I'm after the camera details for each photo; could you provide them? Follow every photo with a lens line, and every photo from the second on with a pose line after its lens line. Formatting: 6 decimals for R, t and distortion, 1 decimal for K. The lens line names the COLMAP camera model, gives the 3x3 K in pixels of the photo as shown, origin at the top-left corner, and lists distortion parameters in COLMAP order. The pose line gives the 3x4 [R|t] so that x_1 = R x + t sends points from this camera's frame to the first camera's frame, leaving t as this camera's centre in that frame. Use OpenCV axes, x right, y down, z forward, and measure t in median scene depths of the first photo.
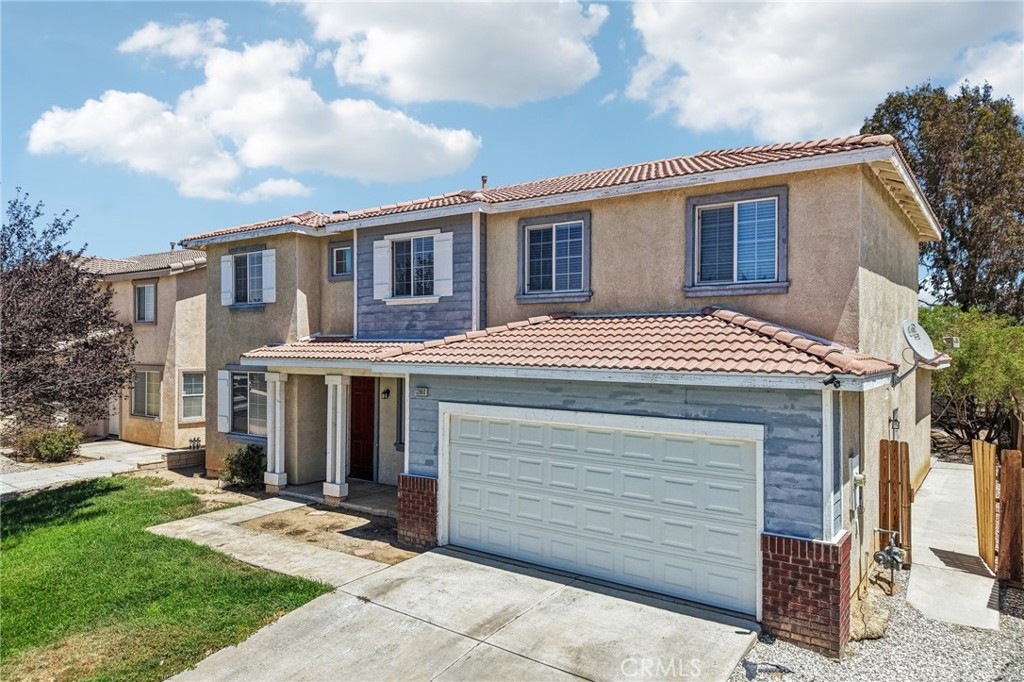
lens RADIAL K [[693.9, 0, 512.0], [0, 693.9, 341.0], [0, 0, 1]] dist [0.012565, -0.000632]
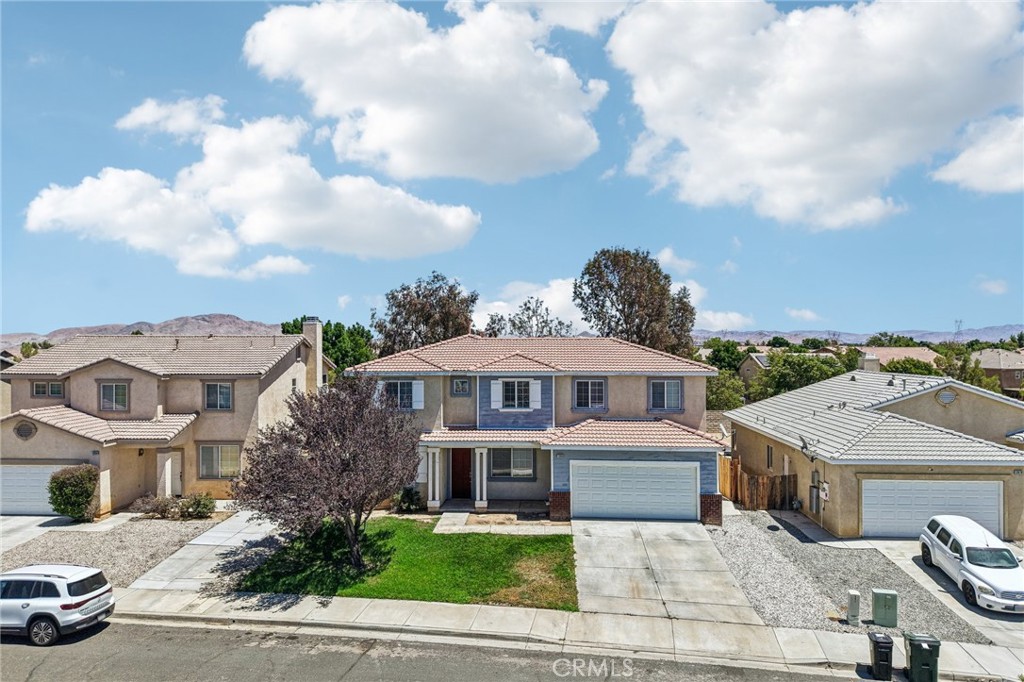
lens RADIAL K [[703.3, 0, 510.2], [0, 703.3, 320.2], [0, 0, 1]] dist [0.026053, -0.001864]
pose [[0.847247, 0.007928, 0.531141, -1.615524], [0.002609, 0.999814, -0.019086, -0.361718], [-0.531193, 0.017557, 0.847069, -1.024905]]
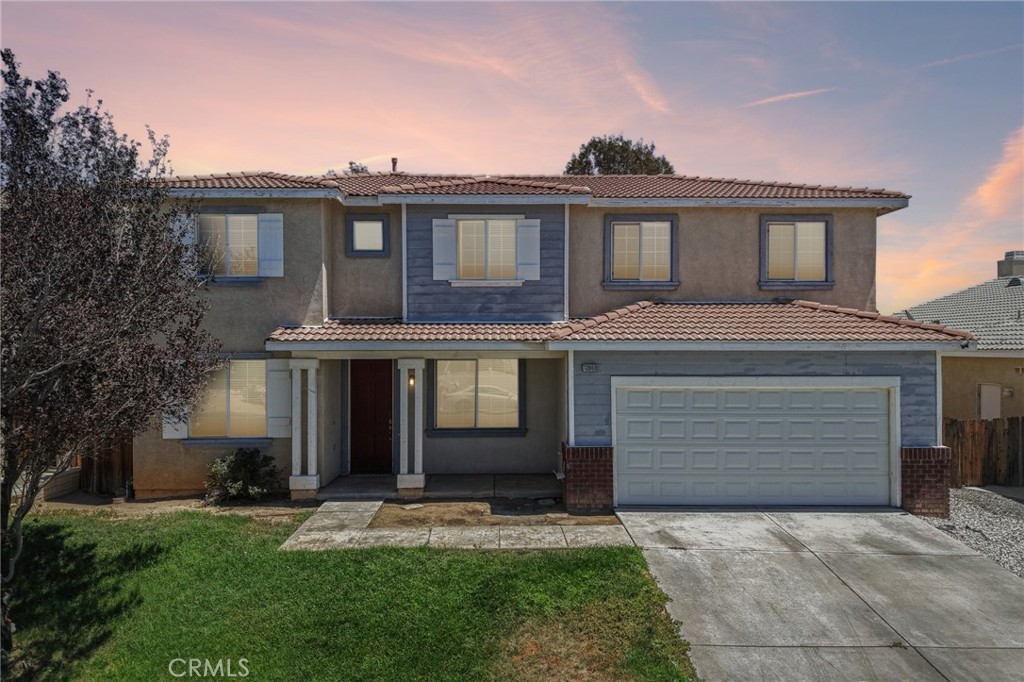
lens RADIAL K [[693.0, 0, 512.0], [0, 693.0, 341.0], [0, 0, 1]] dist [0.008767, -0.001054]
pose [[0.801912, -0.002843, 0.597435, -0.876542], [0.000997, 0.999994, 0.003420, 0.027806], [-0.597441, -0.002147, 0.801910, 0.213933]]
